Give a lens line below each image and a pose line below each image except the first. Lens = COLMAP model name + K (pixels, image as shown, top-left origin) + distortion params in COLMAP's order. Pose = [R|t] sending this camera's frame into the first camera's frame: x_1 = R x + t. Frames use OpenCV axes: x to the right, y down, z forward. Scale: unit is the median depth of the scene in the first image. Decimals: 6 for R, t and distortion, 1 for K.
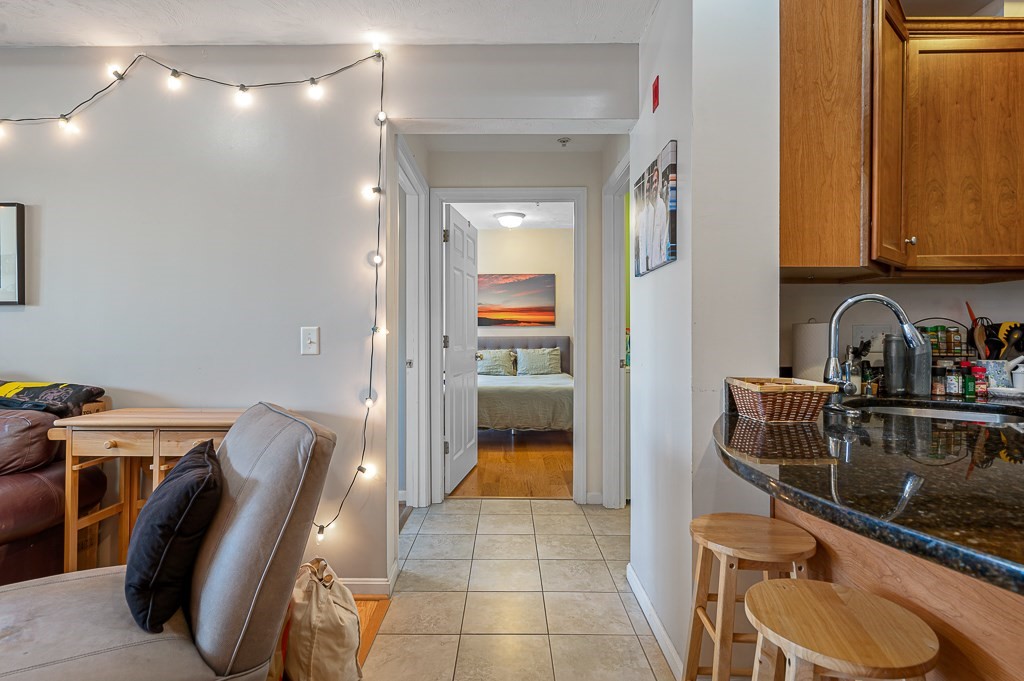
lens RADIAL K [[529.7, 0, 504.6], [0, 529.7, 339.2], [0, 0, 1]] dist [-0.001527, 0.000953]
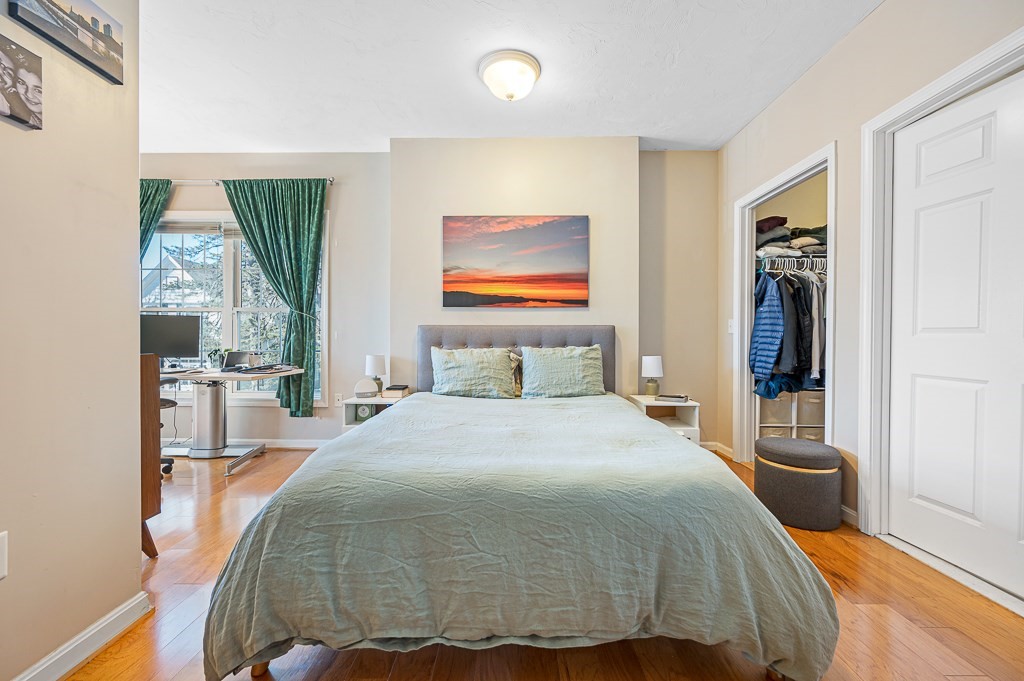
lens RADIAL K [[407.6, 0, 510.5], [0, 407.6, 338.8], [0, 0, 1]] dist [0.001077, -0.000192]
pose [[0.999932, 0.003214, 0.011182, 0.023101], [-0.003260, 0.999986, 0.004052, 0.026686], [-0.011169, -0.004088, 0.999929, 2.005712]]
